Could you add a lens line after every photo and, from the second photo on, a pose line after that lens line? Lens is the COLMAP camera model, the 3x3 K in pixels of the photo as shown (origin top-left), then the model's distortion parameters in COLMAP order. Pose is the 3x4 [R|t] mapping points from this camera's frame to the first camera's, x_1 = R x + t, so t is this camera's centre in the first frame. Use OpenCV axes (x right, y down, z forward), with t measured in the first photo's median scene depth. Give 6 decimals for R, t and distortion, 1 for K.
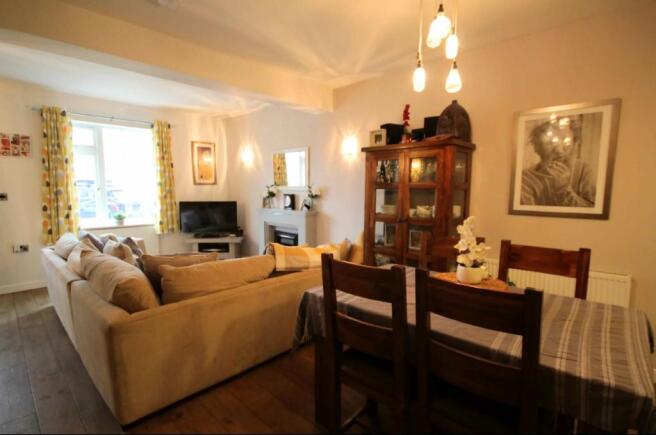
lens RADIAL K [[323.8, 0, 328.5], [0, 323.8, 220.7], [0, 0, 1]] dist [0.019614, -0.017303]
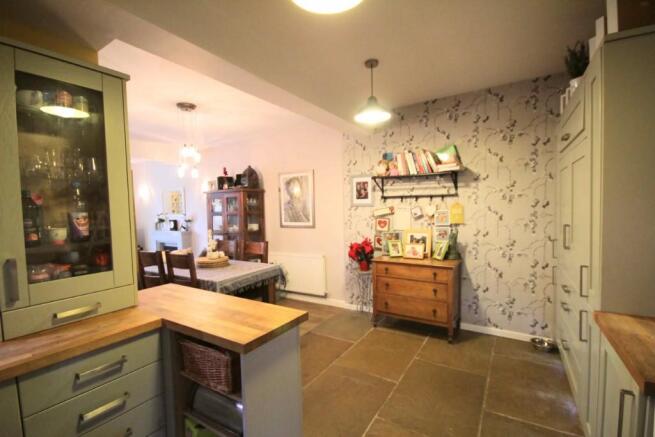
lens RADIAL K [[302.1, 0, 325.6], [0, 302.1, 221.2], [0, 0, 1]] dist [-0.002169, -0.005668]
pose [[0.980382, -0.040264, 0.192953, 0.317430], [0.051097, 0.997365, -0.051497, 0.029992], [-0.190371, 0.060346, 0.979856, -0.475554]]
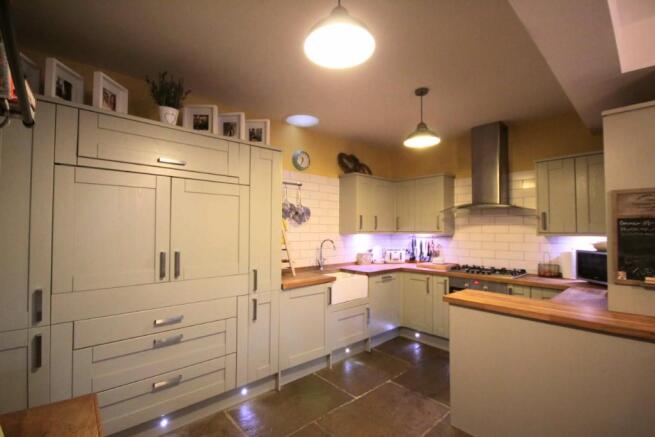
lens RADIAL K [[302.1, 0, 325.6], [0, 302.1, 221.2], [0, 0, 1]] dist [-0.002169, -0.005668]
pose [[-0.996777, -0.007694, 0.079855, 0.517668], [-0.001705, 0.997197, 0.074797, -0.051520], [-0.080206, 0.074419, -0.993996, 0.375028]]
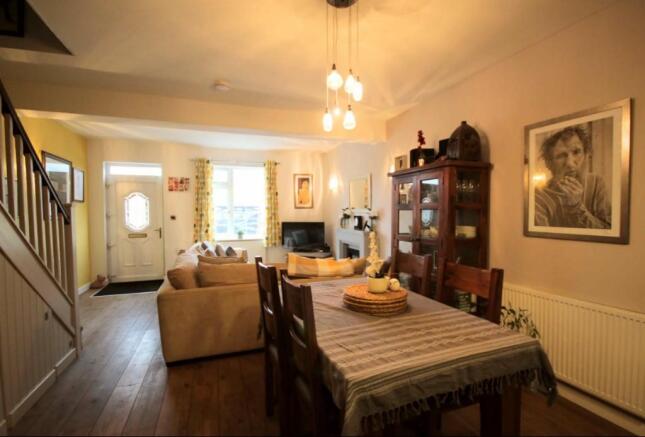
lens RADIAL K [[314.7, 0, 324.3], [0, 314.7, 221.7], [0, 0, 1]] dist [-0.000183, -0.000081]
pose [[0.895735, 0.006423, -0.444541, 0.296573], [-0.036689, 0.997553, -0.059514, 0.008228], [0.443071, 0.069618, 0.893779, -0.023809]]
